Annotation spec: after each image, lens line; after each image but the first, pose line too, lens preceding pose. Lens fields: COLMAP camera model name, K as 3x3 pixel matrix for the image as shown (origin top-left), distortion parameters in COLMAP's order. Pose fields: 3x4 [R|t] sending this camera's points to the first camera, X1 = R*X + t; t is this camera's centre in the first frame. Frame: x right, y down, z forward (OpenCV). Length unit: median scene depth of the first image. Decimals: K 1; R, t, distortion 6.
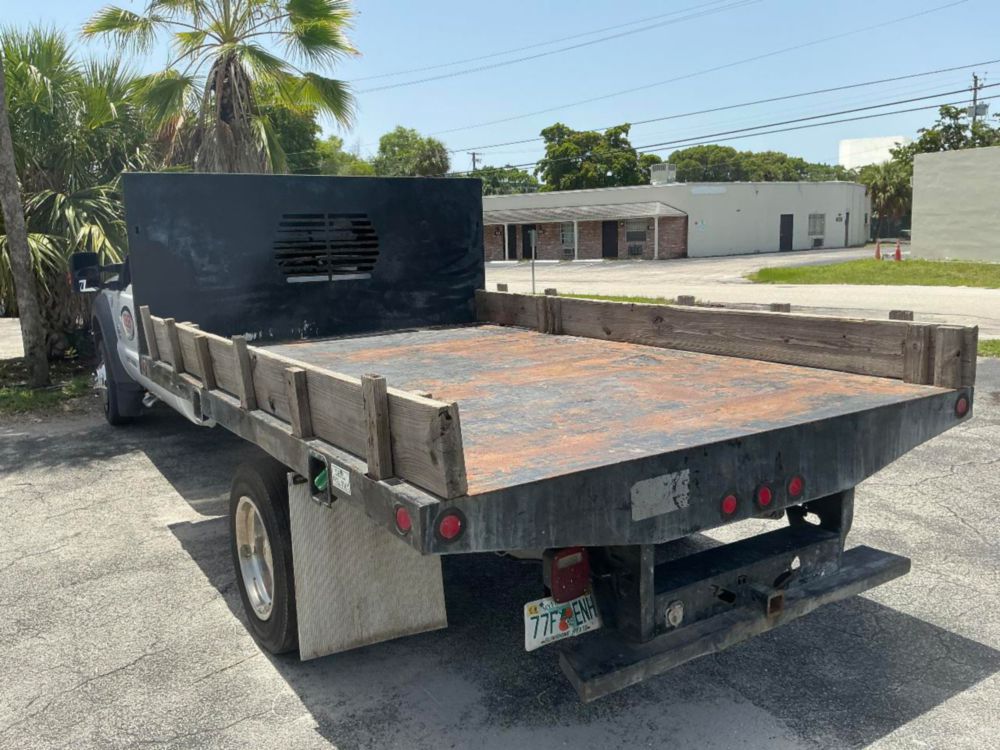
lens RADIAL K [[837.7, 0, 502.9], [0, 837.7, 375.9], [0, 0, 1]] dist [0.110384, -0.234768]
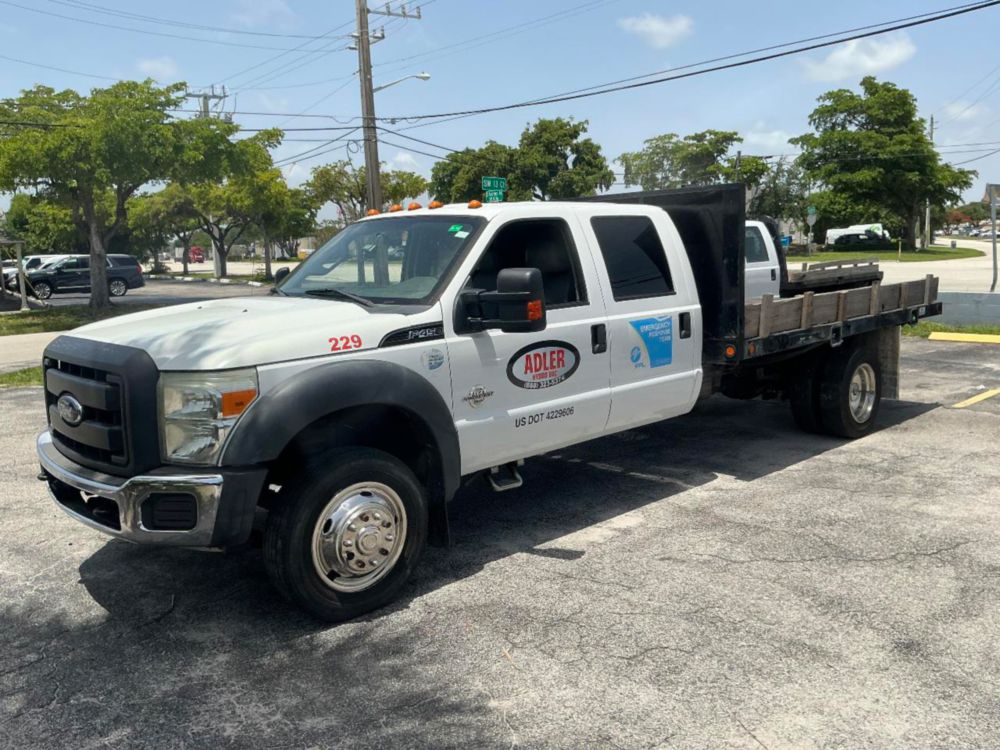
lens RADIAL K [[837.7, 0, 497.1], [0, 837.7, 388.0], [0, 0, 1]] dist [0.110384, -0.234768]
pose [[-0.180304, -0.130378, 0.974932, -0.503202], [0.201013, 0.965374, 0.166275, -0.068622], [-0.962852, 0.225954, -0.147853, 0.476401]]
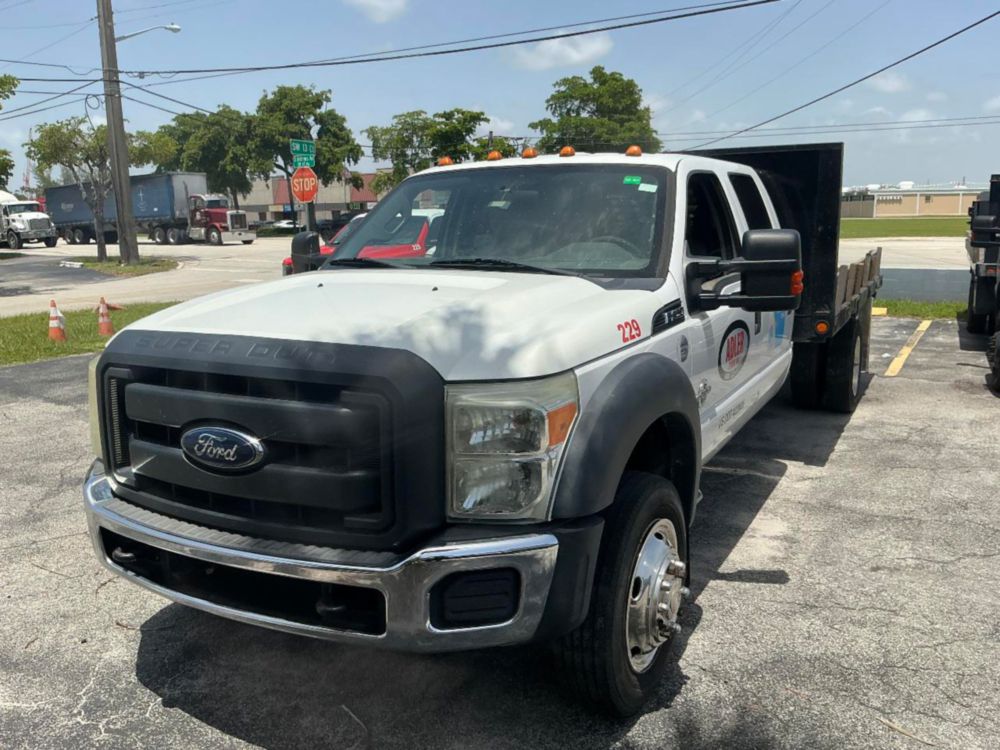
lens RADIAL K [[837.7, 0, 498.9], [0, 837.7, 383.6], [0, 0, 1]] dist [0.110384, -0.234768]
pose [[-0.481556, -0.135220, 0.865921, -0.375961], [0.176356, 0.952866, 0.246872, -0.090775], [-0.858489, 0.271593, -0.435011, 0.603242]]
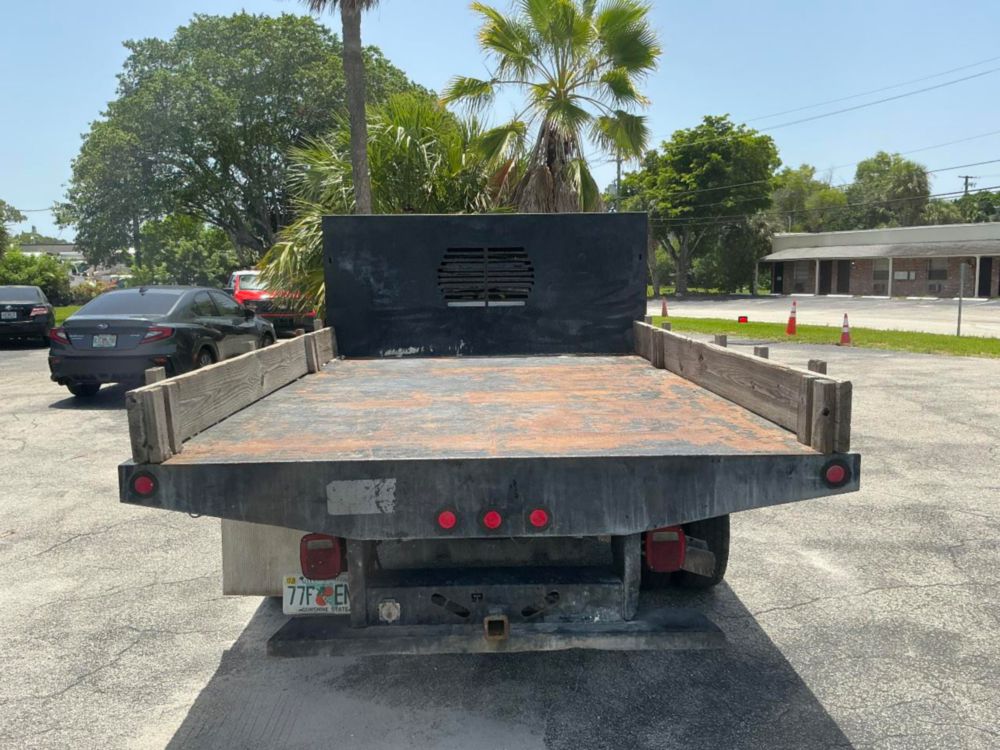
lens RADIAL K [[837.7, 0, 499.2], [0, 837.7, 370.4], [0, 0, 1]] dist [0.110384, -0.234768]
pose [[0.852489, 0.077730, -0.516934, 0.168636], [-0.099279, 0.994960, -0.014113, -0.005525], [0.513232, 0.063351, 0.855909, 0.021403]]
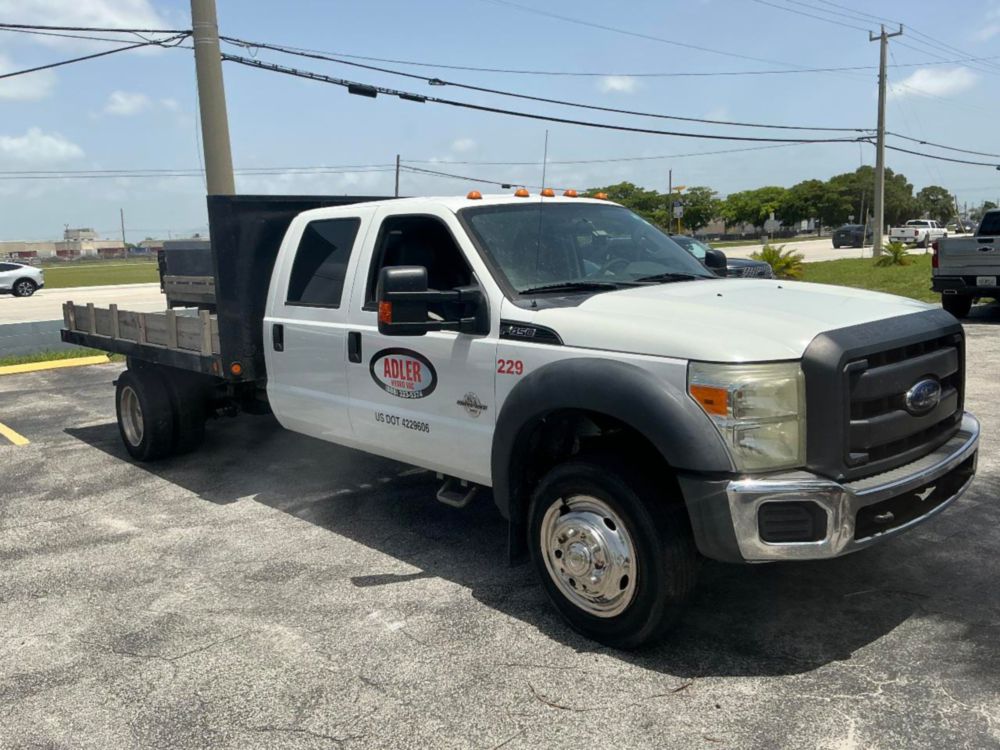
lens RADIAL K [[837.7, 0, 492.9], [0, 837.7, 380.7], [0, 0, 1]] dist [0.110384, -0.234768]
pose [[-0.985388, 0.093394, -0.142439, -0.021596], [0.041828, 0.943345, 0.329166, -0.136797], [0.165111, 0.318398, -0.933467, 0.796449]]
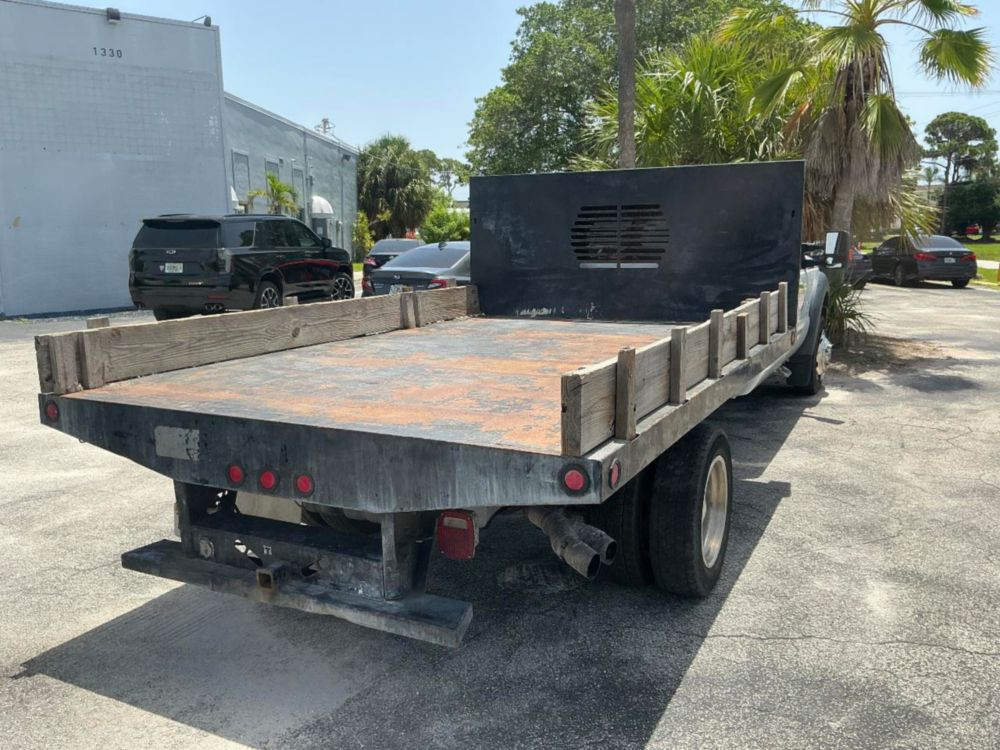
lens RADIAL K [[837.7, 0, 494.3], [0, 837.7, 373.8], [0, 0, 1]] dist [0.110384, -0.234768]
pose [[0.501870, 0.166266, -0.848812, 0.273138], [-0.146062, 0.983548, 0.106298, -0.030213], [0.852521, 0.070632, 0.517899, 0.136274]]
